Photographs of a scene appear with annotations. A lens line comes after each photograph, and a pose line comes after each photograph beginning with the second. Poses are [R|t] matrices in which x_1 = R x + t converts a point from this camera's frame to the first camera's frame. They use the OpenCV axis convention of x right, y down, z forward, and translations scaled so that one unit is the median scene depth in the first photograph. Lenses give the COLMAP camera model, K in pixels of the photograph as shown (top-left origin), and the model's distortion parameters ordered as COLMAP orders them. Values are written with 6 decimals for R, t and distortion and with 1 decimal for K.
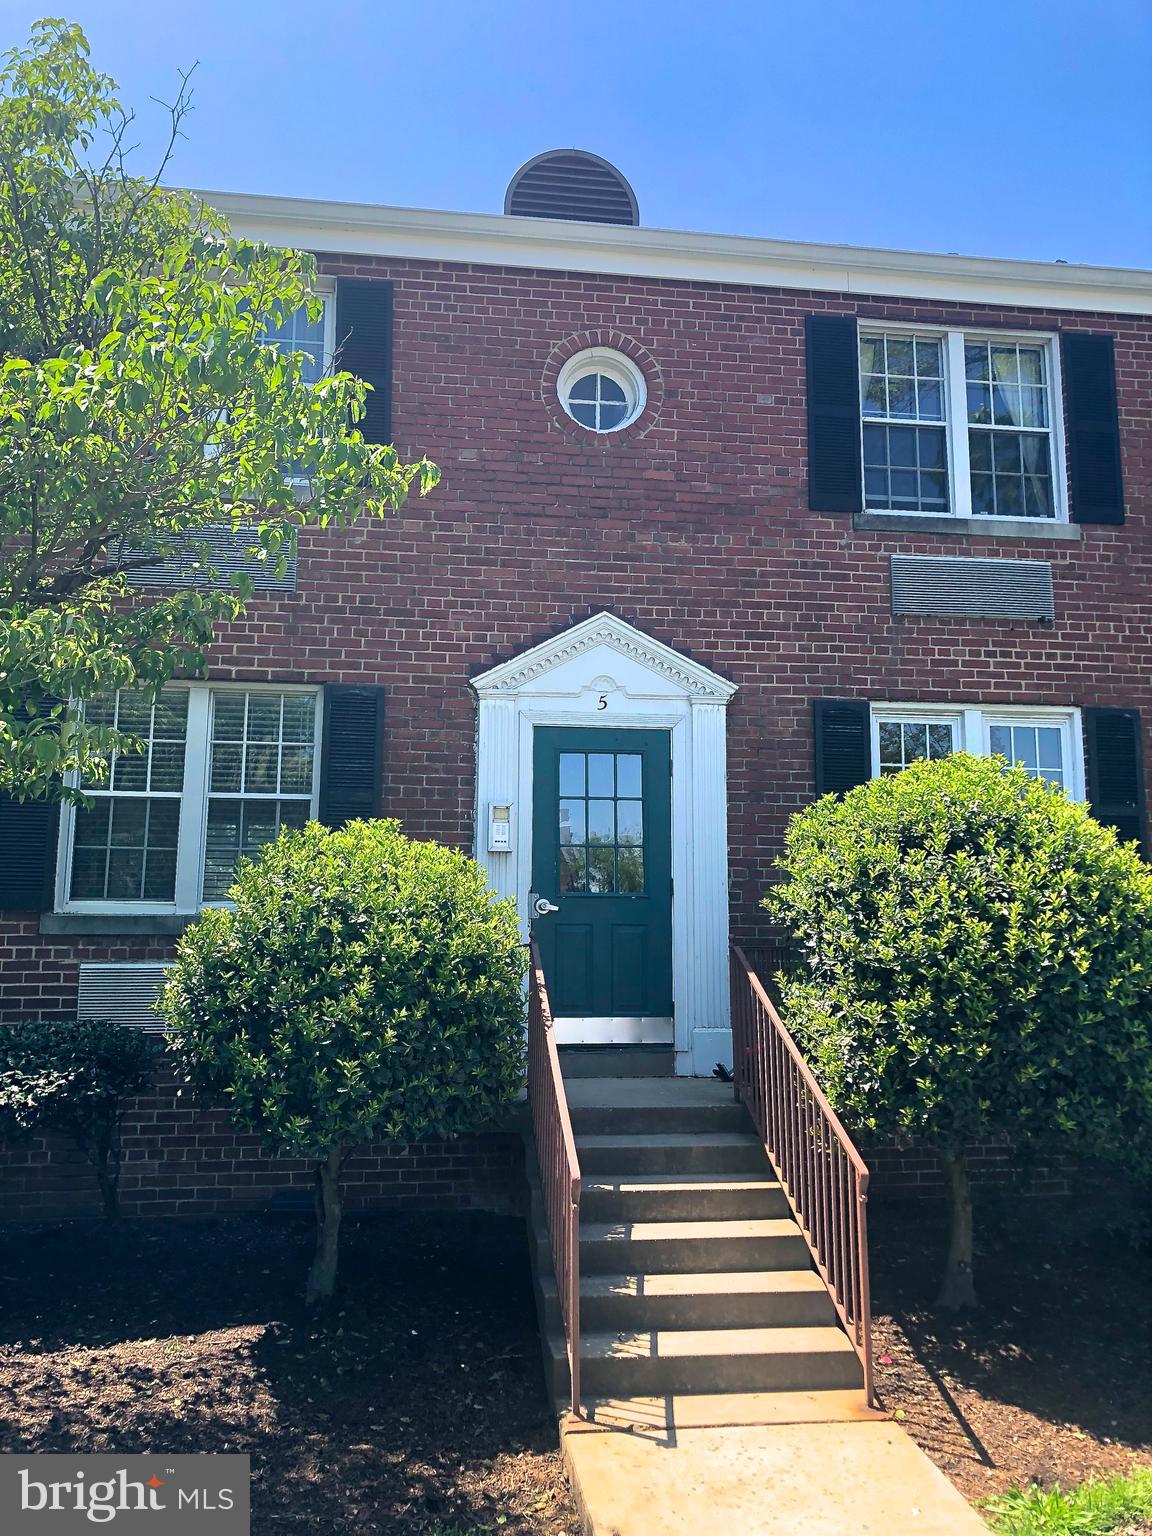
lens RADIAL K [[1250.9, 0, 569.6], [0, 1250.9, 765.6], [0, 0, 1]] dist [0.033006, -0.029361]
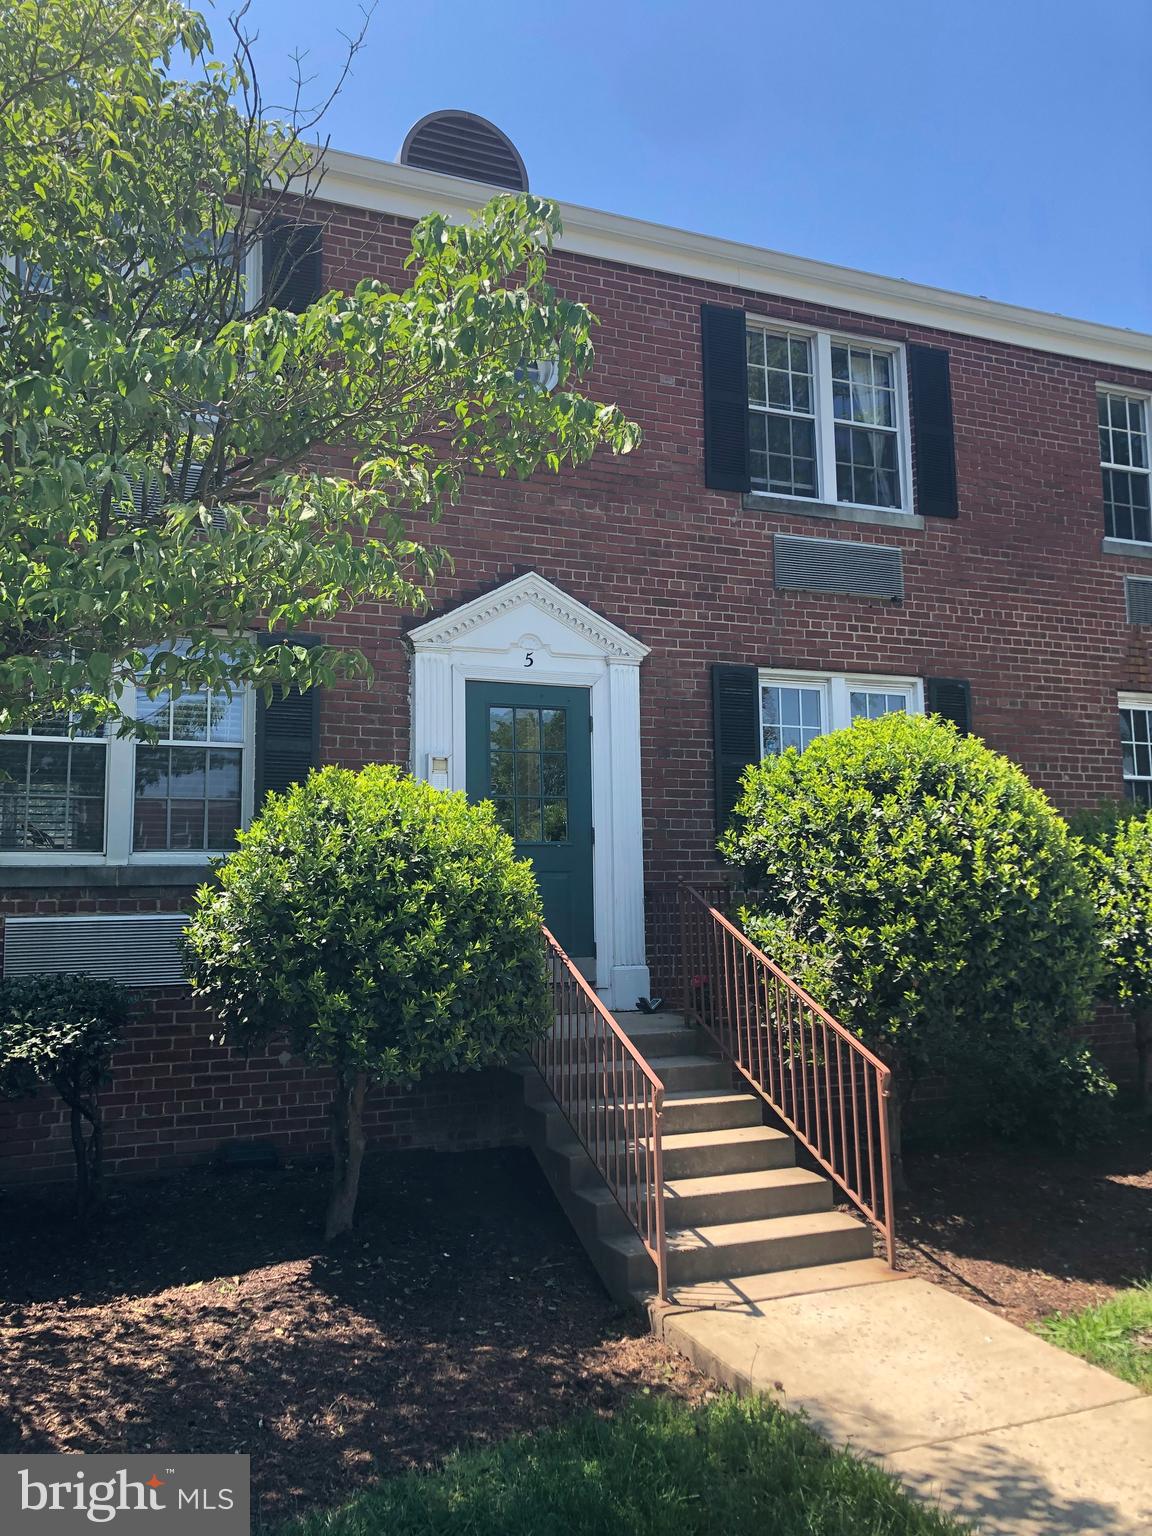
lens RADIAL K [[1251.5, 0, 577.0], [0, 1251.5, 763.8], [0, 0, 1]] dist [0.071699, -0.108258]
pose [[0.964267, 0.010737, 0.264715, -0.206587], [-0.017153, 0.999612, 0.021938, 0.012571], [-0.264377, -0.025695, 0.964077, -0.020218]]
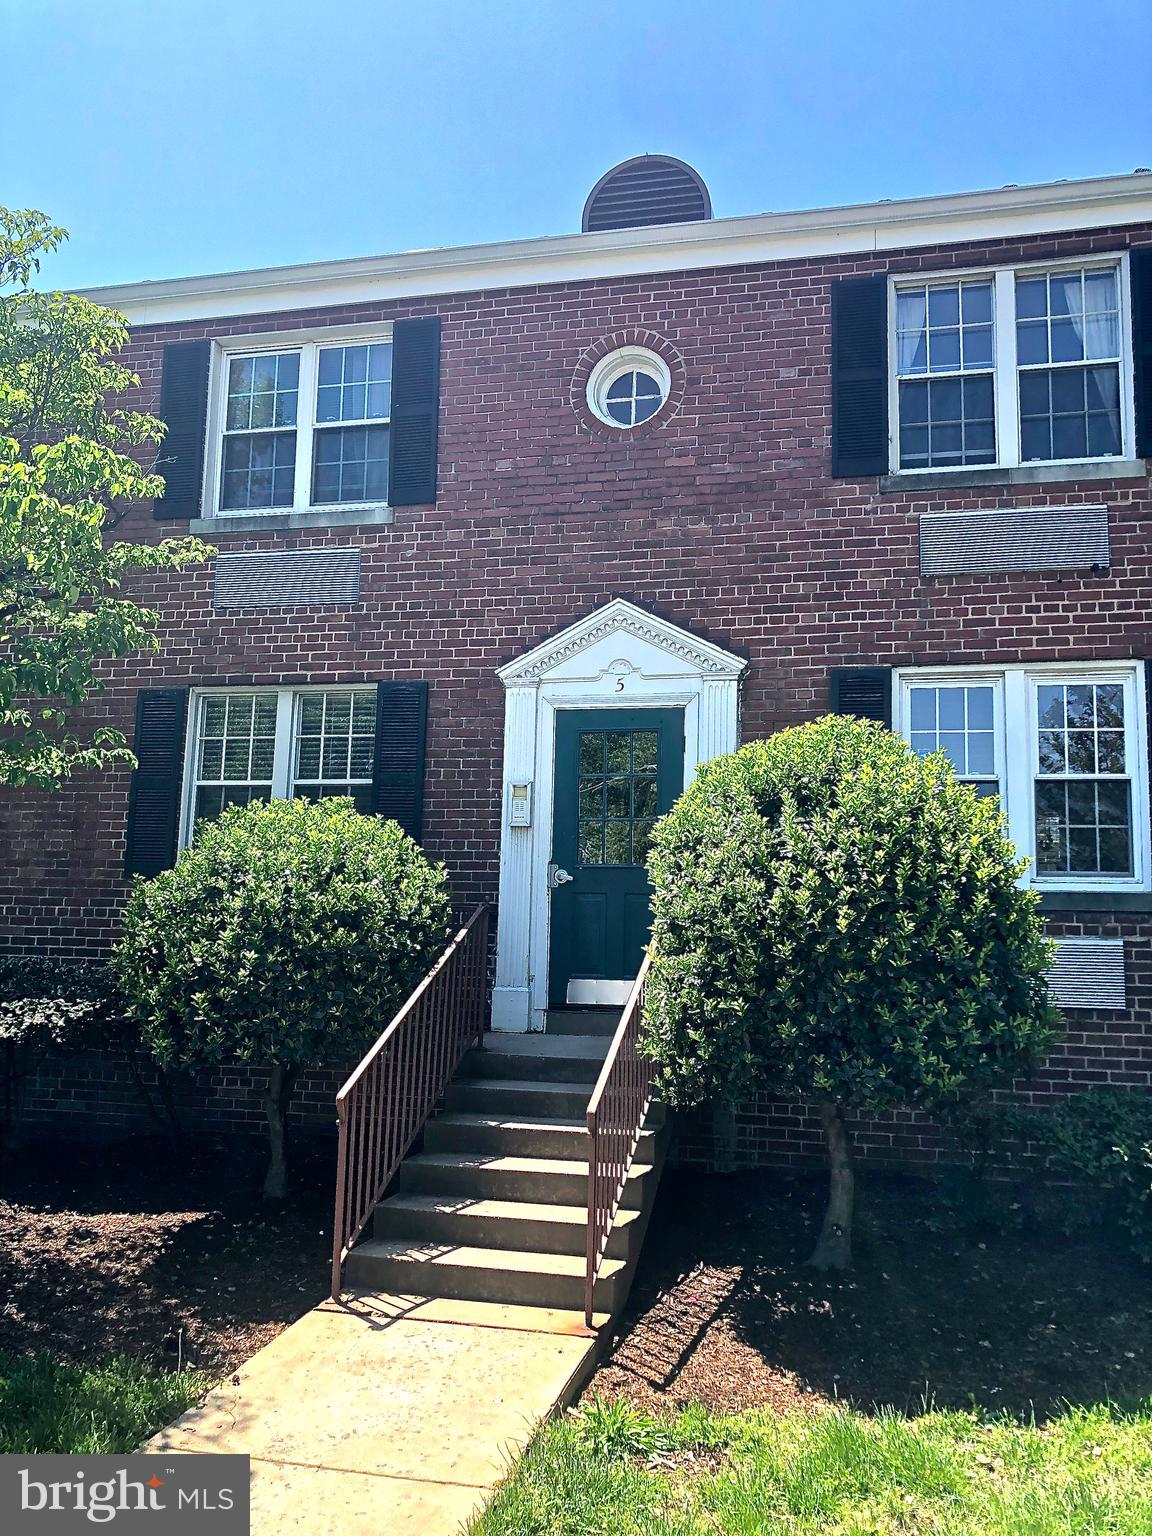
lens RADIAL K [[1253.6, 0, 588.9], [0, 1253.6, 765.5], [0, 0, 1]] dist [0.049483, -0.100126]
pose [[0.933648, -0.033115, -0.356659, 0.371545], [0.035743, 0.999361, 0.000778, 0.016099], [0.356405, -0.013475, 0.934234, -0.001879]]
